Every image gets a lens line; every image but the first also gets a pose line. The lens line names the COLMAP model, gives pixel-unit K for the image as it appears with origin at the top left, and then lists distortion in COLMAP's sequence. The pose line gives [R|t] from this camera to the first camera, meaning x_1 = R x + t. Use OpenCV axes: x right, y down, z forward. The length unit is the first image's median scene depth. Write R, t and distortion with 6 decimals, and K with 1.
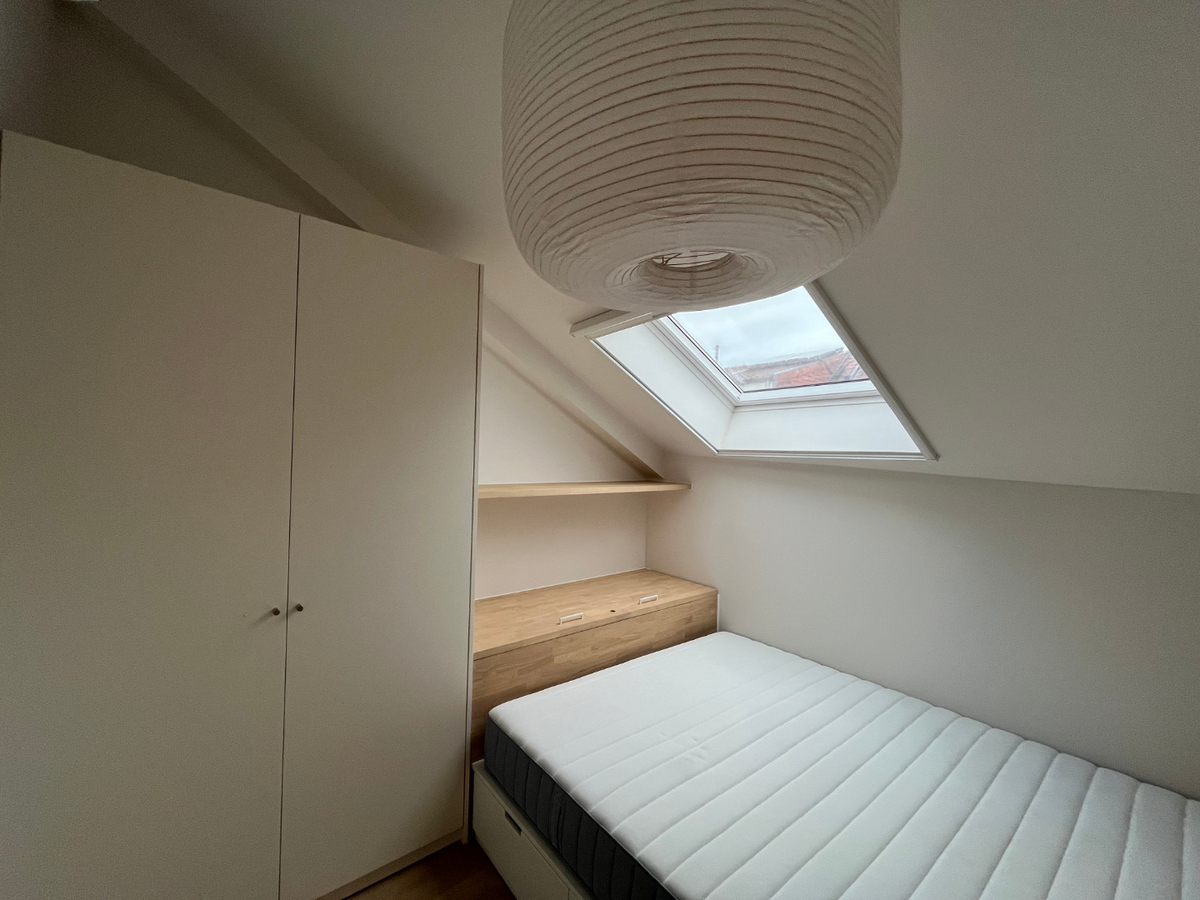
lens RADIAL K [[481.2, 0, 599.6], [0, 481.2, 445.4], [0, 0, 1]] dist [-0.003772, -0.000169]
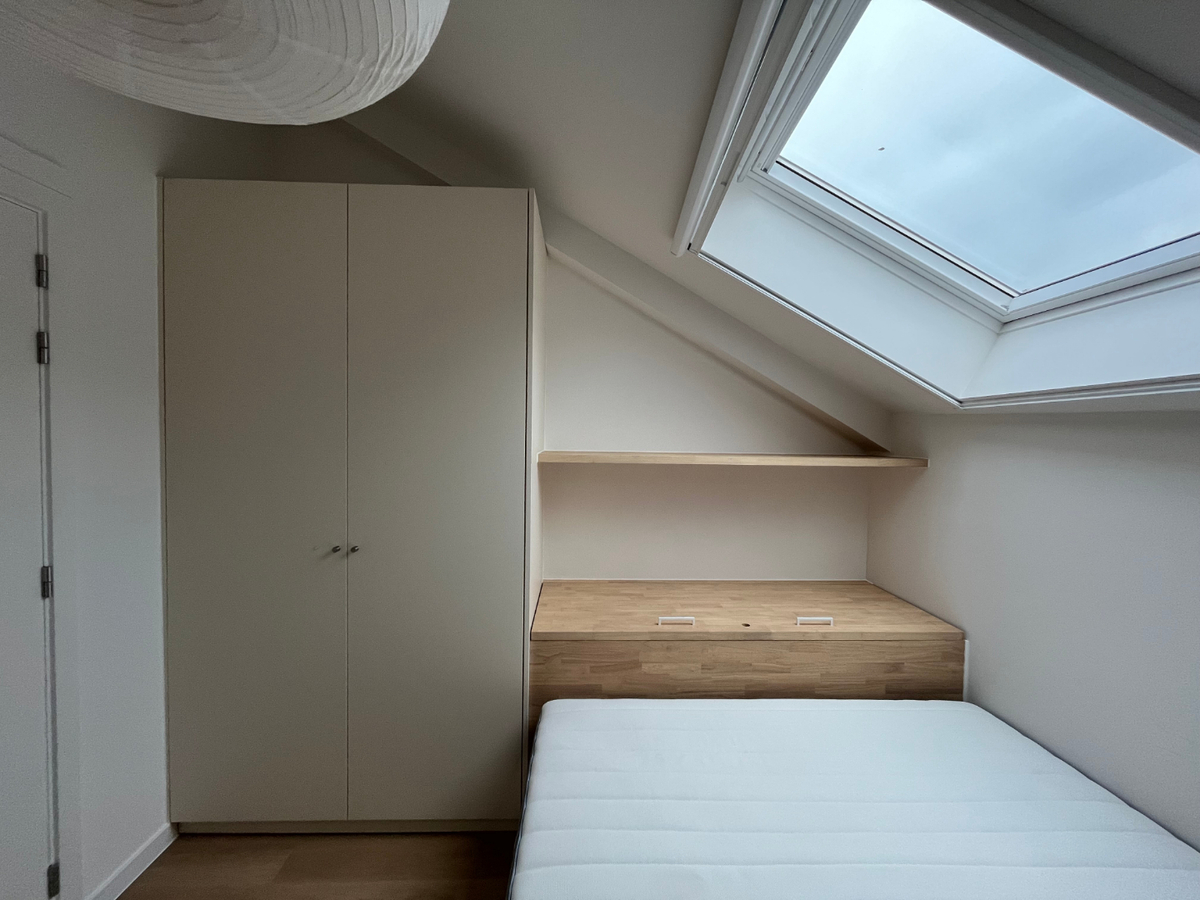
lens RADIAL K [[481.2, 0, 604.4], [0, 481.2, 448.7], [0, 0, 1]] dist [-0.003772, -0.000169]
pose [[0.793184, -0.001495, -0.608981, 0.286788], [0.015867, 0.999708, 0.018212, 0.058471], [0.608776, -0.024108, 0.792976, 0.285130]]
